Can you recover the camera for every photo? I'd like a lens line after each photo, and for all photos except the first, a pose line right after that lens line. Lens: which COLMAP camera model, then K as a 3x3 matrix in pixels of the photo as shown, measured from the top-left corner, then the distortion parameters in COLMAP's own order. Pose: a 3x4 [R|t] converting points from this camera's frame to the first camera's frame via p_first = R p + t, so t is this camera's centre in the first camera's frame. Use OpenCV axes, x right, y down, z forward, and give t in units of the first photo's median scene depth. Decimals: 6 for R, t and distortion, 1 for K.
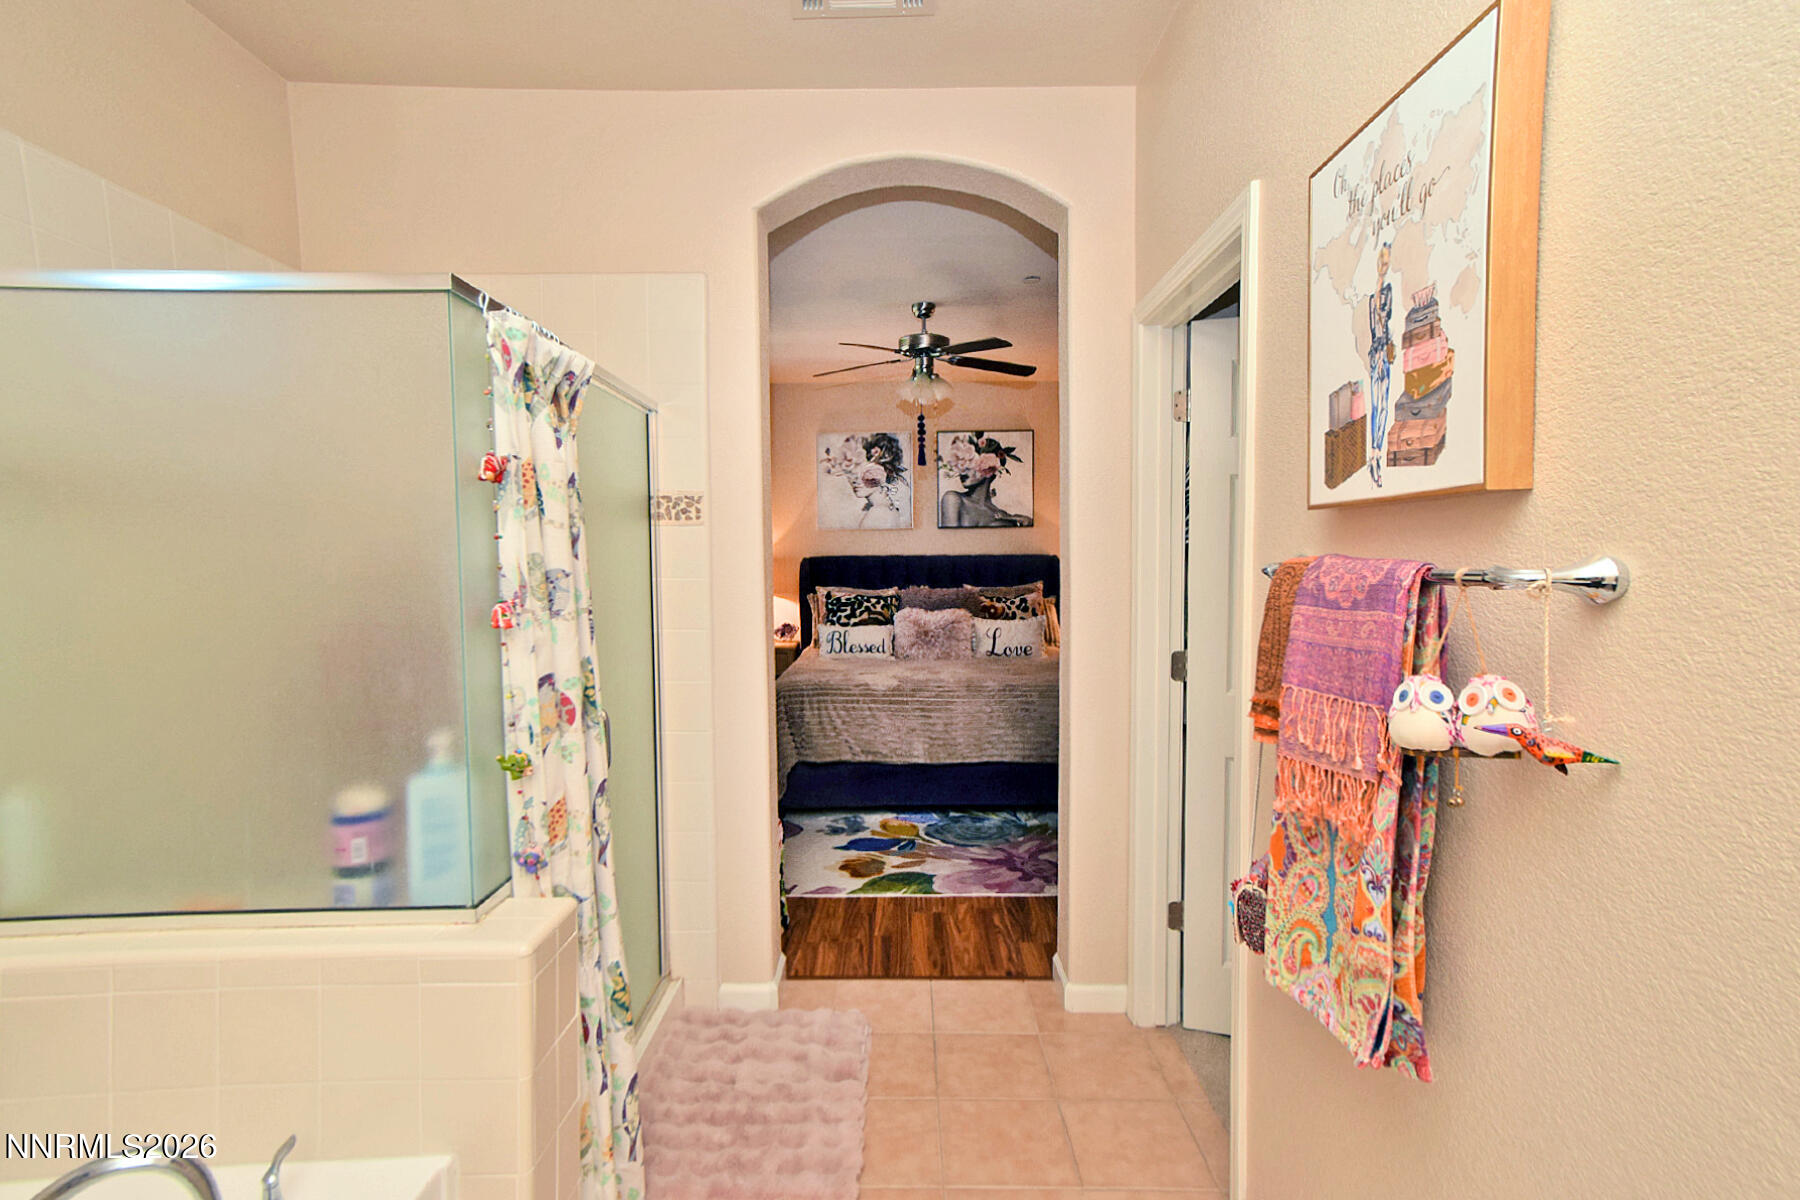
lens RADIAL K [[827.0, 0, 899.7], [0, 827.0, 602.6], [0, 0, 1]] dist [0.008307, -0.000397]
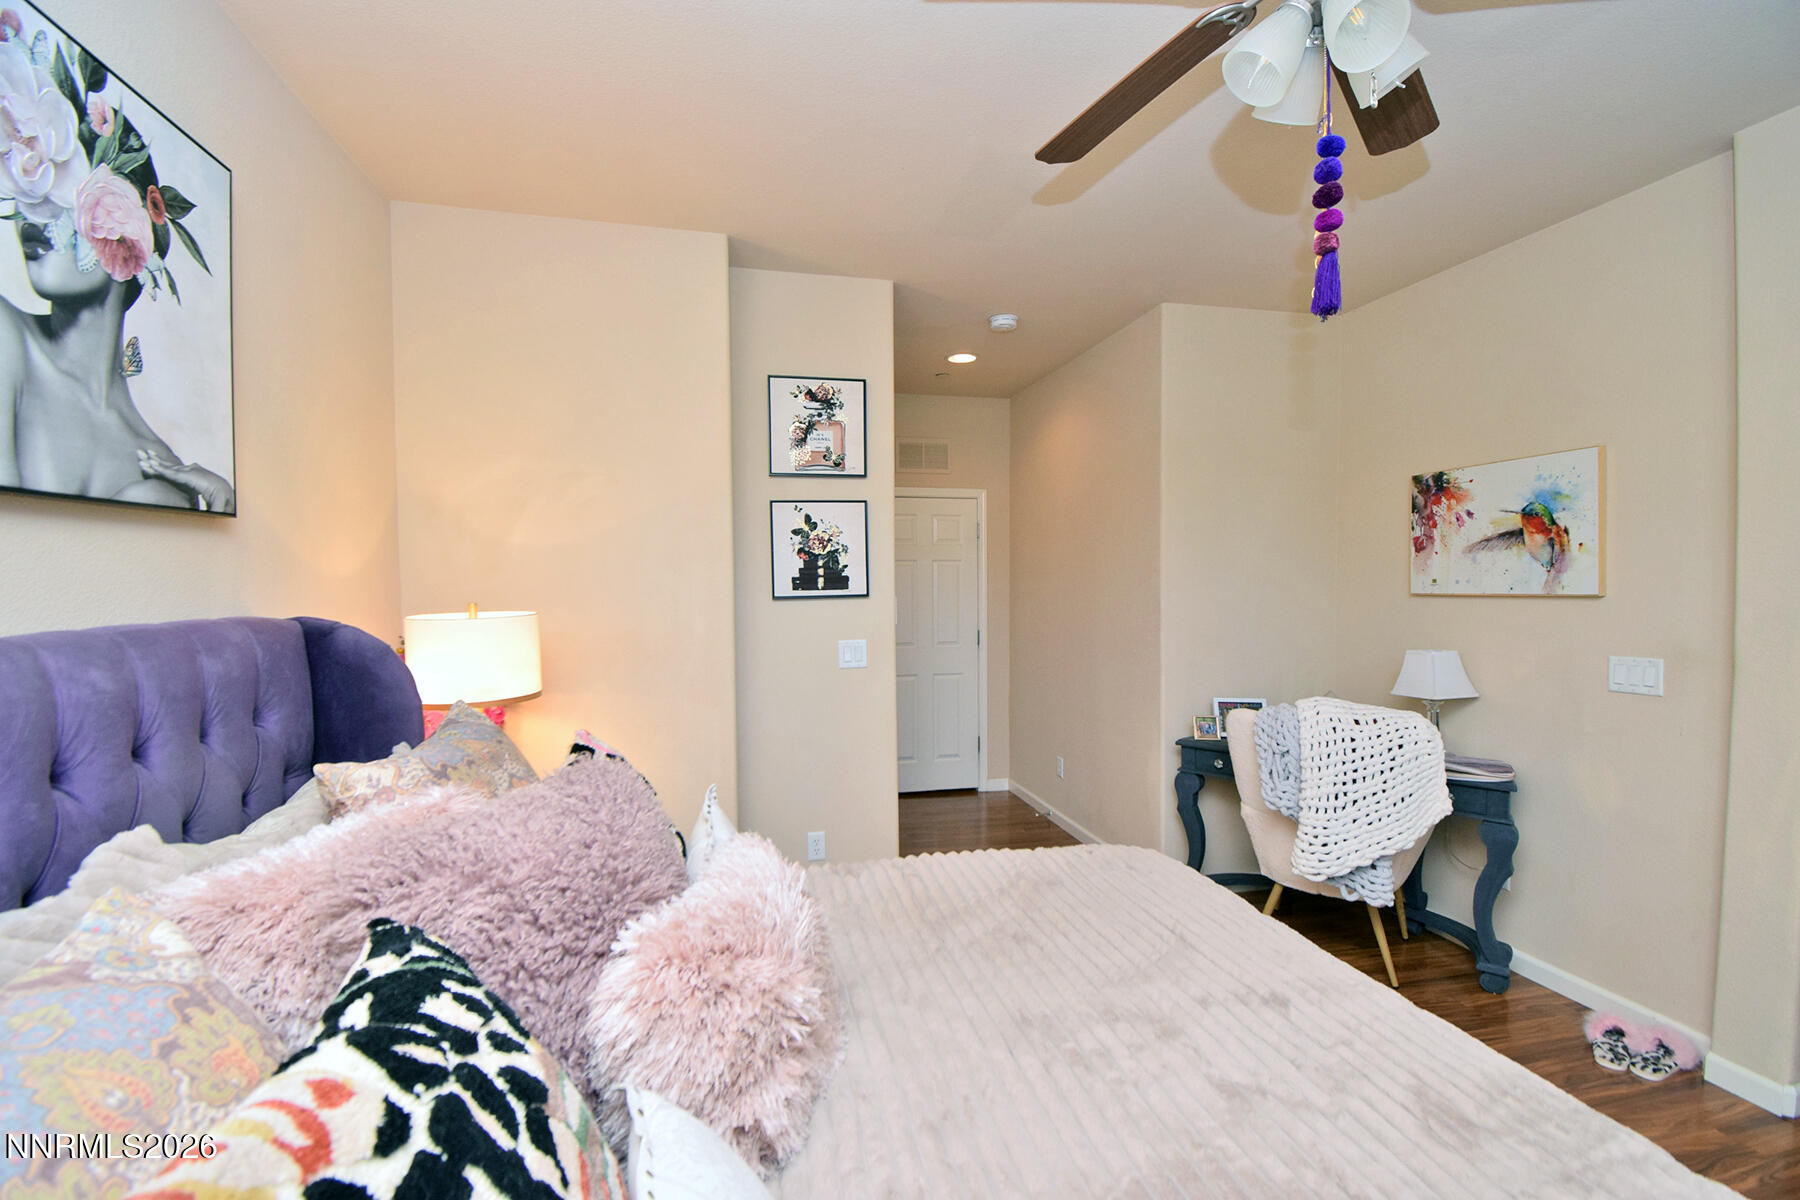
lens RADIAL K [[792.0, 0, 897.7], [0, 792.0, 604.2], [0, 0, 1]] dist [0.001962, -0.016516]
pose [[-0.225202, -0.019072, 0.974125, -0.146522], [0.062995, 0.997431, 0.034092, -0.058617], [-0.972273, 0.069042, -0.223423, 0.850838]]
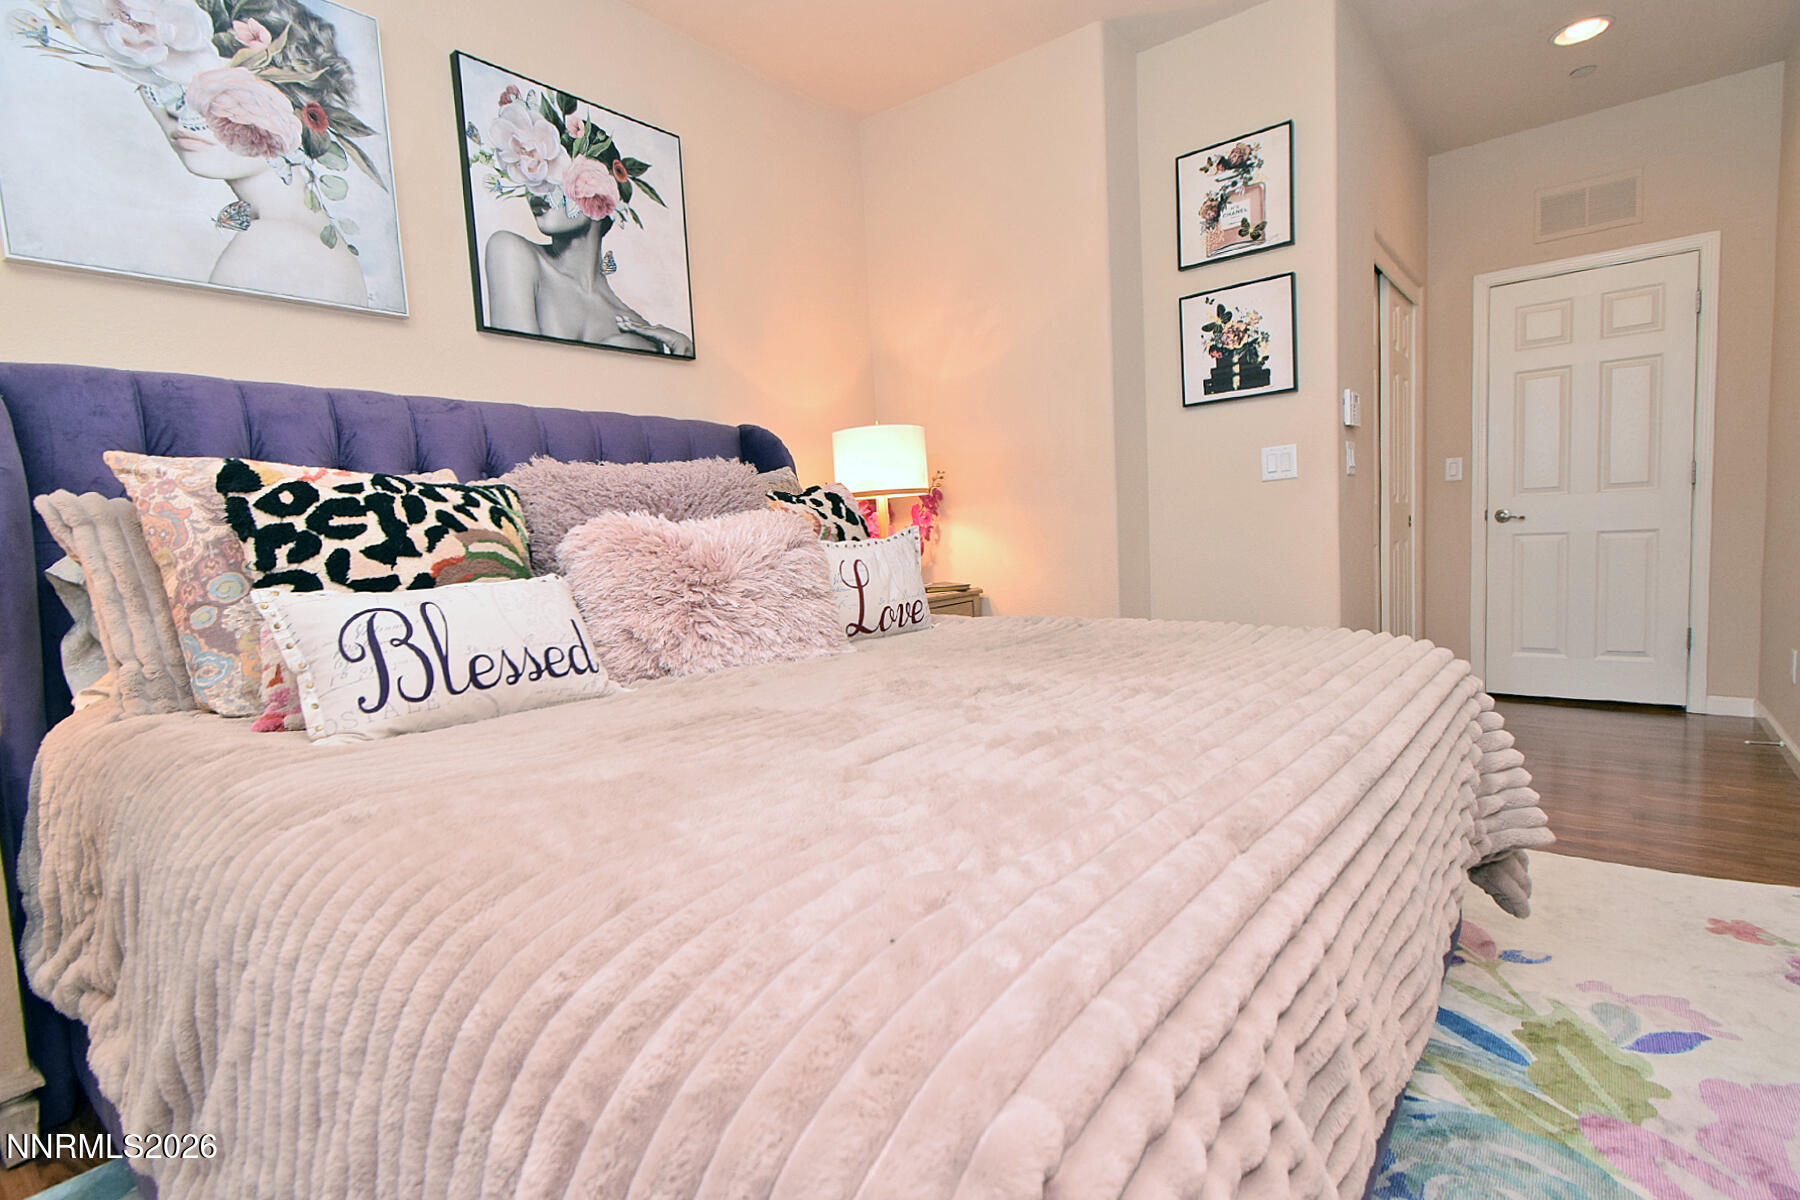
lens RADIAL K [[861.2, 0, 897.1], [0, 861.2, 606.9], [0, 0, 1]] dist [0.002770, 0.000237]
pose [[0.621840, -0.089269, 0.778040, -0.145949], [0.088379, 0.995135, 0.043542, 0.030724], [-0.778141, 0.041686, 0.626704, 0.632171]]
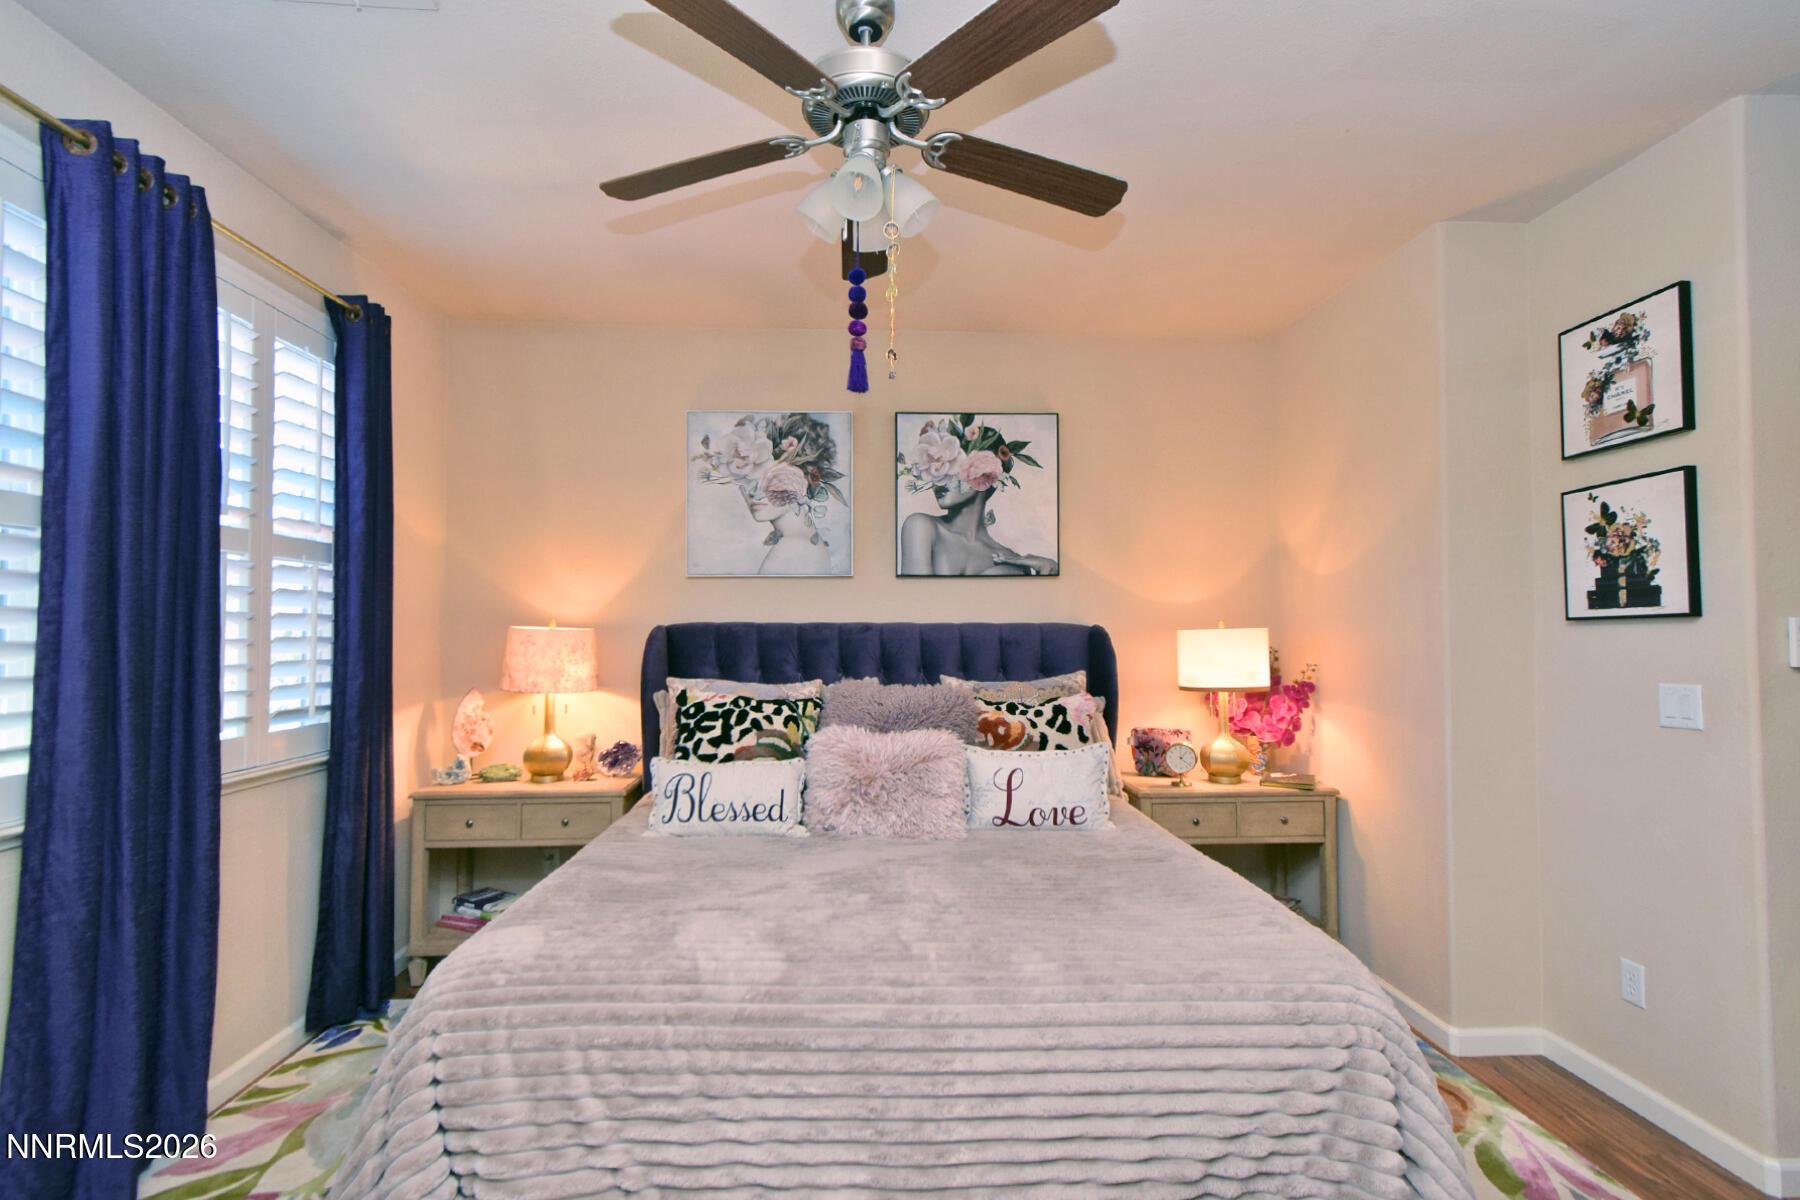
lens RADIAL K [[835.4, 0, 896.9], [0, 835.4, 607.9], [0, 0, 1]] dist [0.001346, 0.000182]
pose [[0.998733, 0.011480, 0.048987, 0.018928], [-0.007279, 0.996347, -0.085082, -0.018691], [-0.049784, 0.084618, 0.995169, 0.423465]]
